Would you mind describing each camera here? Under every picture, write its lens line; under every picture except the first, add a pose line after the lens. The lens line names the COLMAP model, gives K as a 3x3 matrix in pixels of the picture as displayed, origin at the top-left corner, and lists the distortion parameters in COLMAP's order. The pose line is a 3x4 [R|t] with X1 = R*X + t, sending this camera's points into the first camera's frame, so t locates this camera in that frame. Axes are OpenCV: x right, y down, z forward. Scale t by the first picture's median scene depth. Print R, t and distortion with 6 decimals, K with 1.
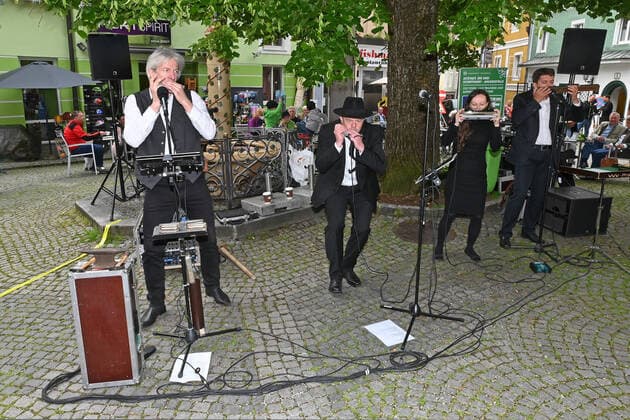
lens RADIAL K [[432.5, 0, 316.9], [0, 432.5, 195.5], [0, 0, 1]] dist [-0.005491, -0.000234]
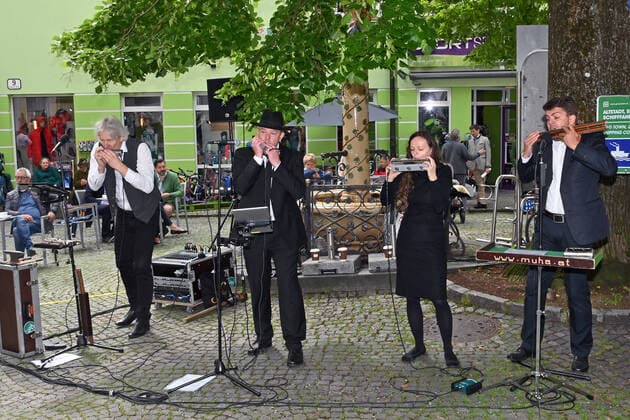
lens RADIAL K [[666.4, 0, 331.0], [0, 666.4, 209.6], [0, 0, 1]] dist [0.006115, -0.010570]
pose [[0.750789, 0.072392, -0.656563, 0.807979], [-0.143446, 0.988124, -0.055083, -0.016743], [0.644778, 0.135537, 0.752257, 0.012169]]
